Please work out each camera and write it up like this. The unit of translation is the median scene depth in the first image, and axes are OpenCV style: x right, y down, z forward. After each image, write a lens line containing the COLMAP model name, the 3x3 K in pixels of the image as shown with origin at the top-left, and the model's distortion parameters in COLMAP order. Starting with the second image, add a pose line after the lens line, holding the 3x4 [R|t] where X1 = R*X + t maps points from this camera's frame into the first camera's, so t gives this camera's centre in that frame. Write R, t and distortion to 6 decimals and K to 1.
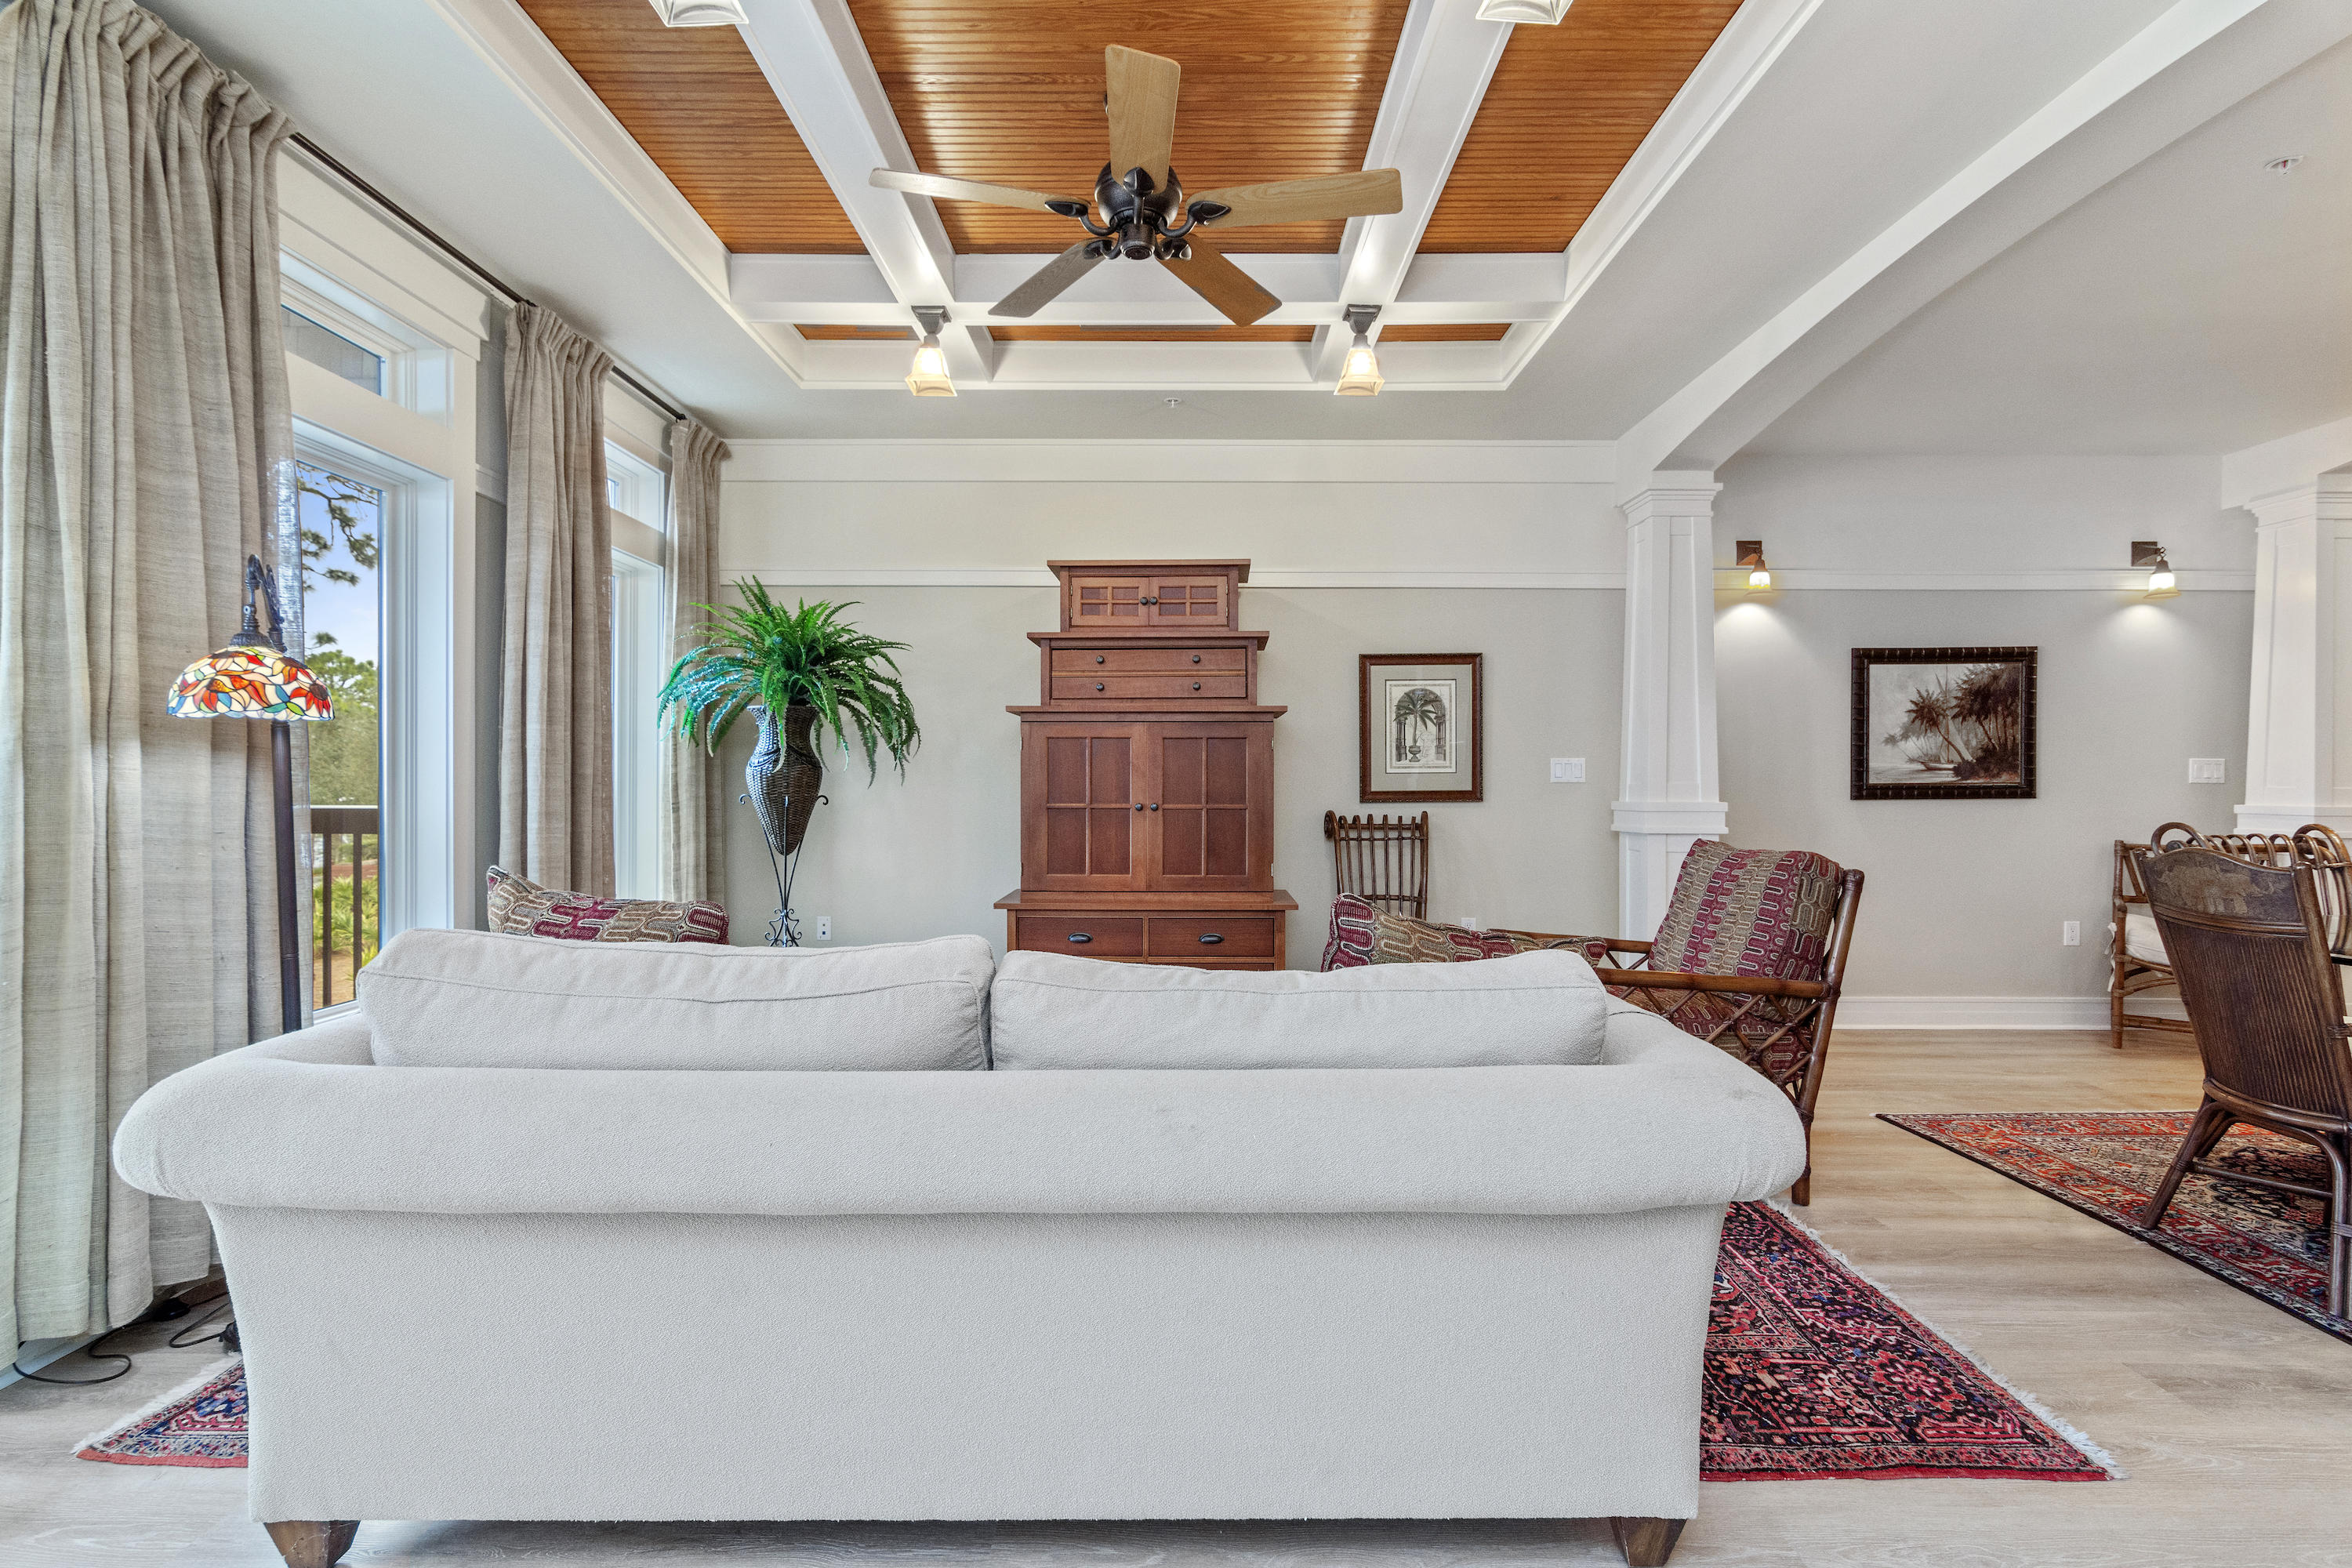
lens RADIAL K [[1136.6, 0, 1171.8], [0, 1136.6, 785.7], [0, 0, 1]] dist [-0.004269, 0.003822]
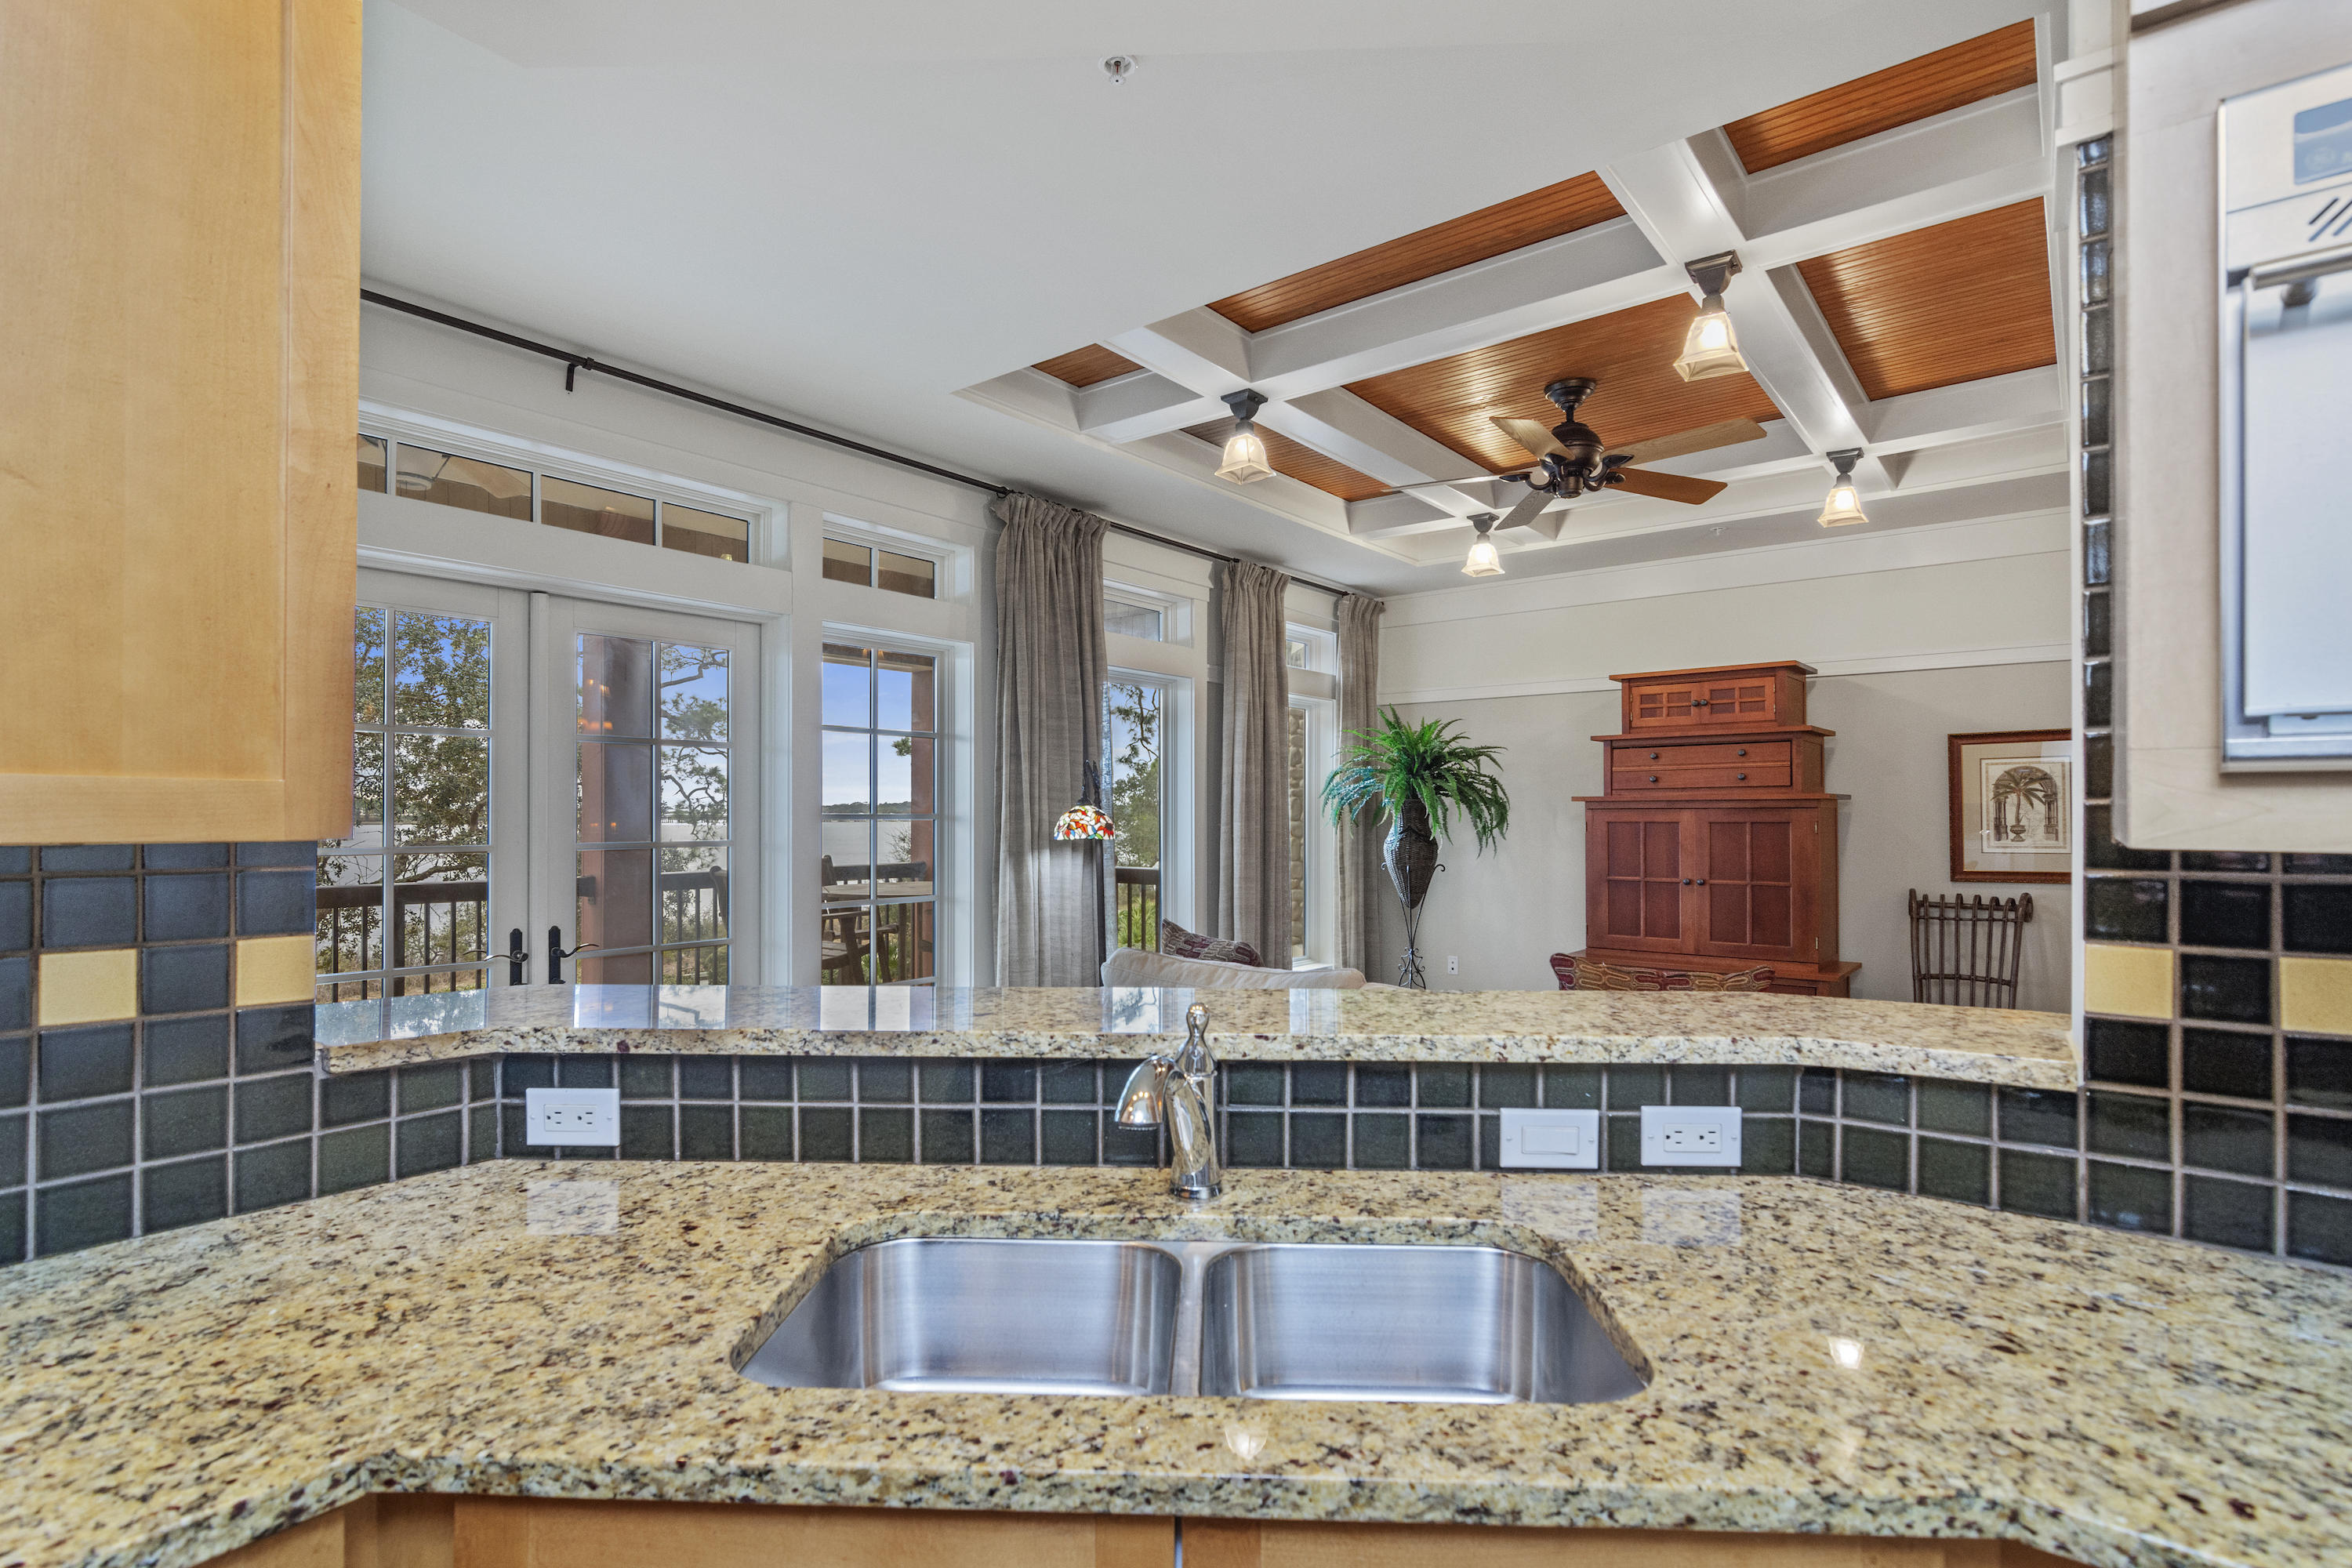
lens RADIAL K [[1136.6, 0, 1162.8], [0, 1136.6, 811.3], [0, 0, 1]] dist [-0.004269, 0.003822]
pose [[0.782401, -0.007145, -0.622734, 0.270947], [0.000145, 0.999936, -0.011290, -0.039739], [0.622775, 0.008743, 0.782352, -0.244718]]
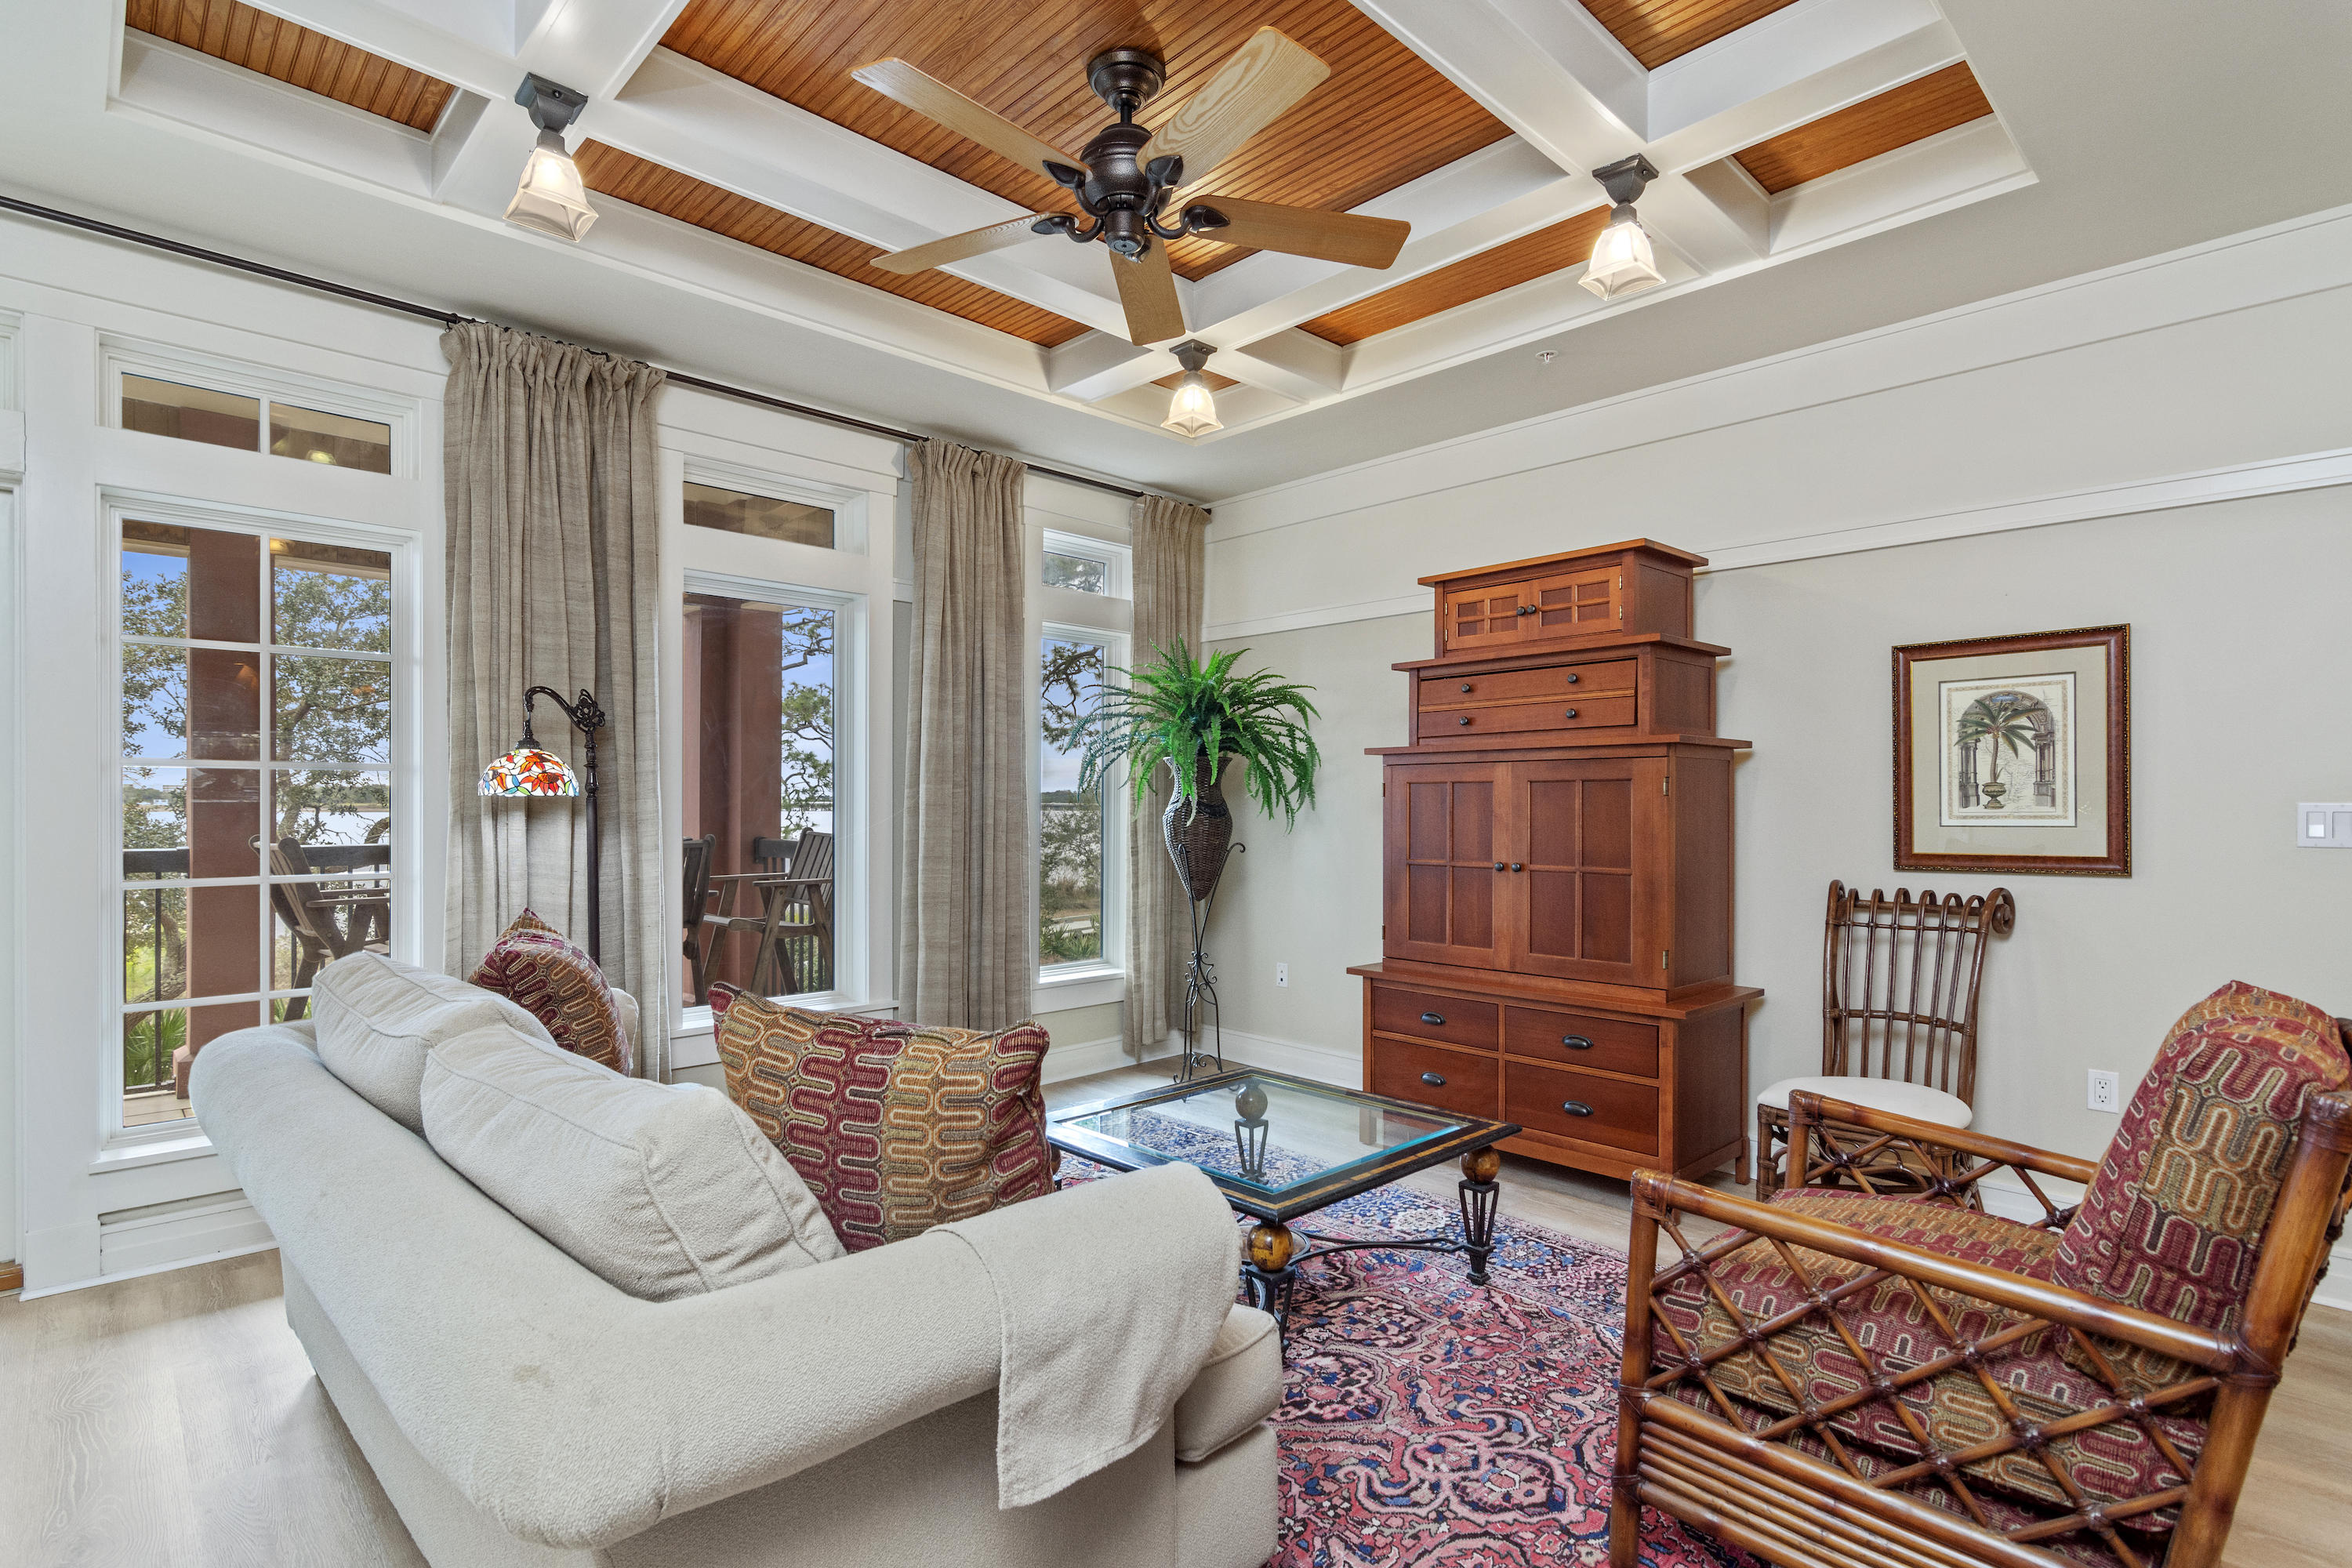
lens RADIAL K [[1136.6, 0, 1172.4], [0, 1136.6, 819.2], [0, 0, 1]] dist [-0.004269, 0.003822]
pose [[0.697402, 0.006247, -0.716653, 0.381864], [-0.003879, 0.999980, 0.004941, -0.017942], [0.716669, -0.000666, 0.697413, 0.257207]]
